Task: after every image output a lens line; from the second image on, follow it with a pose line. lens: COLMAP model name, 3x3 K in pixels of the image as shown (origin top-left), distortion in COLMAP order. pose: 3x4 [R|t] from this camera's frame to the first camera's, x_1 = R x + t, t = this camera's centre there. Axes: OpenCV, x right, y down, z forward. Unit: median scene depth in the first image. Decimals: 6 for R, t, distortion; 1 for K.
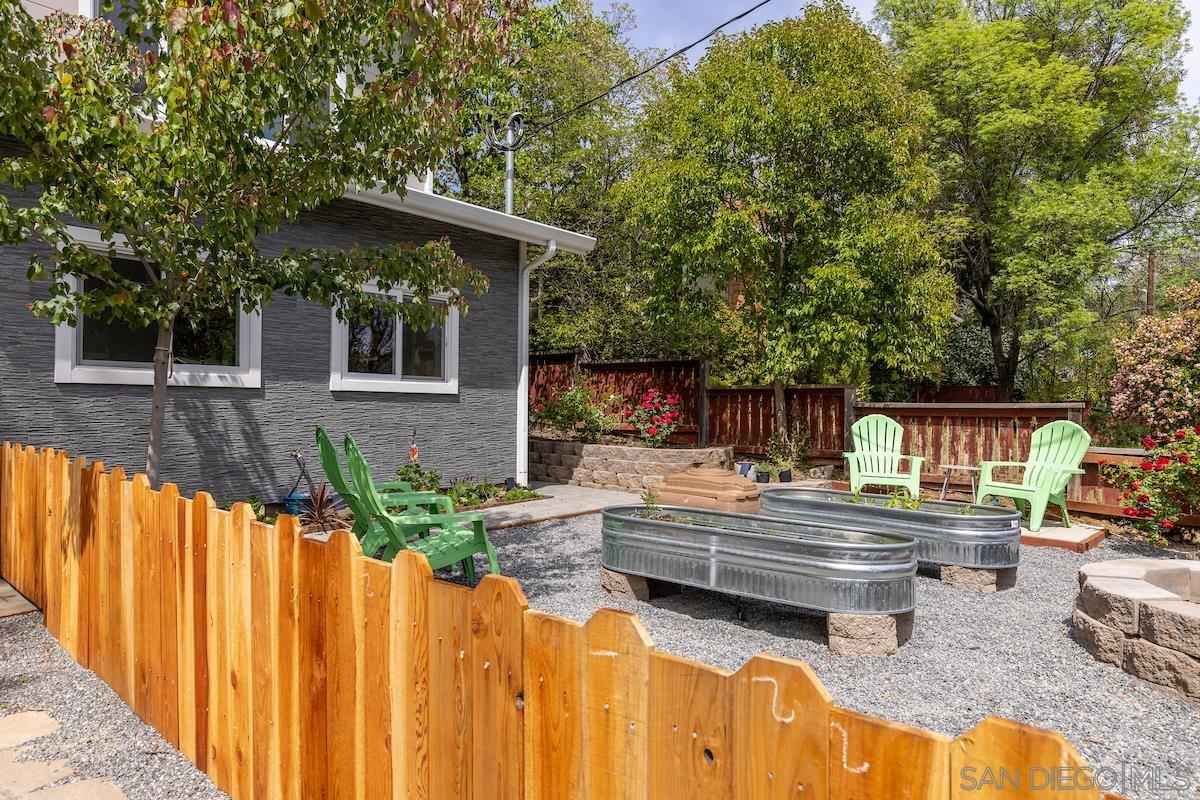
lens RADIAL K [[761.5, 0, 595.7], [0, 761.5, 399.7], [0, 0, 1]] dist [0.004564, 0.001288]
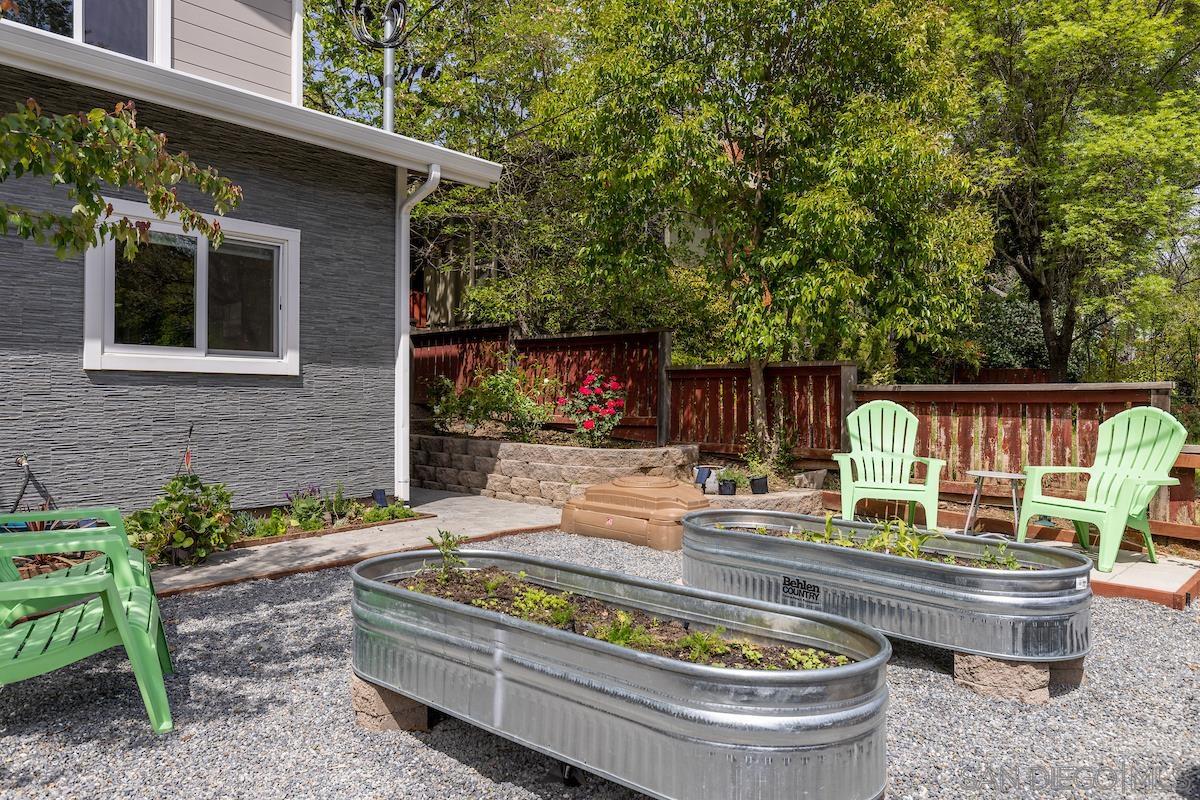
lens RADIAL K [[818.2, 0, 602.4], [0, 818.2, 399.1], [0, 0, 1]] dist [0.002322, -0.004046]
pose [[0.999905, -0.005196, -0.012798, 0.111693], [0.005325, 0.999935, 0.010062, 0.008627], [0.012745, -0.010129, 0.999867, 0.215703]]
